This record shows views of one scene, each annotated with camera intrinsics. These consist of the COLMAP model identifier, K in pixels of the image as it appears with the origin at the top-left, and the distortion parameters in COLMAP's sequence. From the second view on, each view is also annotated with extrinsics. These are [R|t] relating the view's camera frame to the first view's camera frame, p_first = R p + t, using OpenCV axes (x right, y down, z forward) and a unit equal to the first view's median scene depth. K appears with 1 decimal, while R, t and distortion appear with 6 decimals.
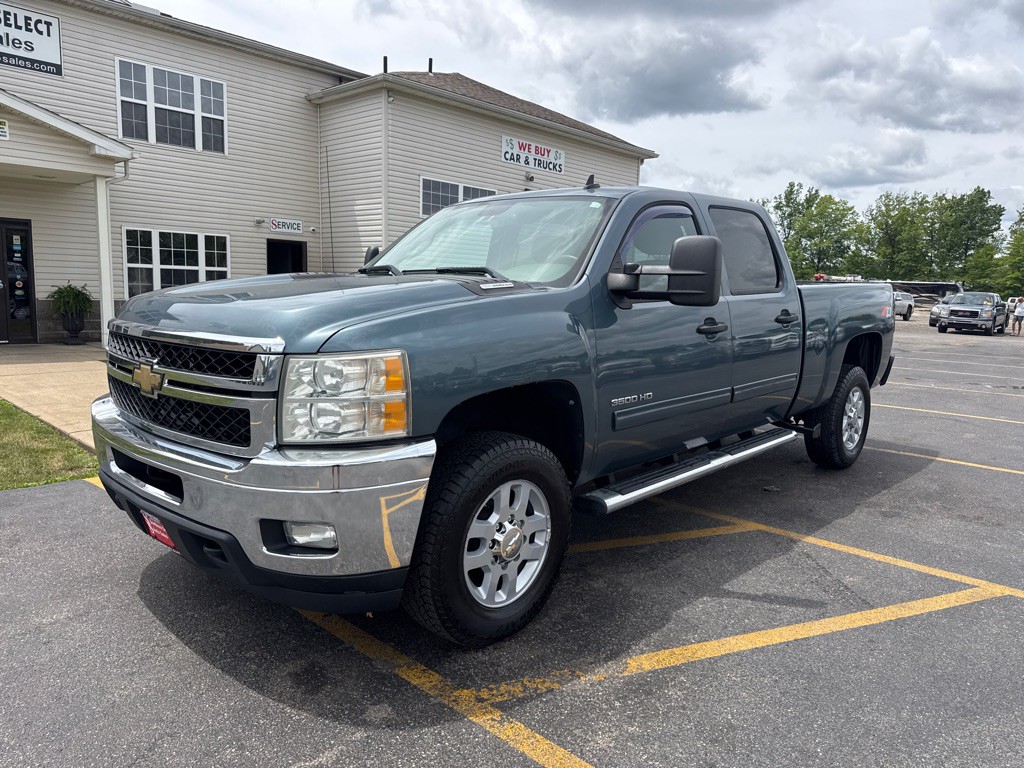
lens RADIAL K [[726.5, 0, 551.4], [0, 726.5, 380.8], [0, 0, 1]] dist [0.022956, -0.010650]
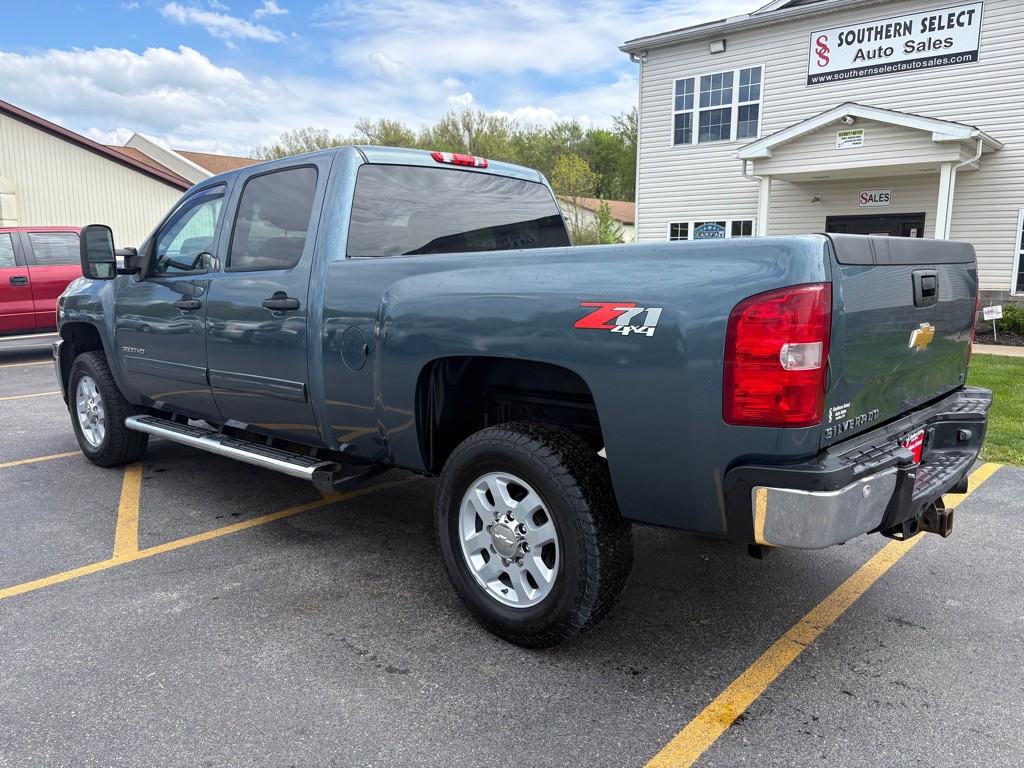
lens RADIAL K [[777.2, 0, 511.4], [0, 777.2, 369.2], [0, 0, 1]] dist [0.024194, -0.029201]
pose [[0.020163, 0.104659, -0.994304, 0.389090], [-0.133505, 0.985881, 0.101065, -0.041503], [0.990843, 0.130707, 0.033851, 0.426089]]
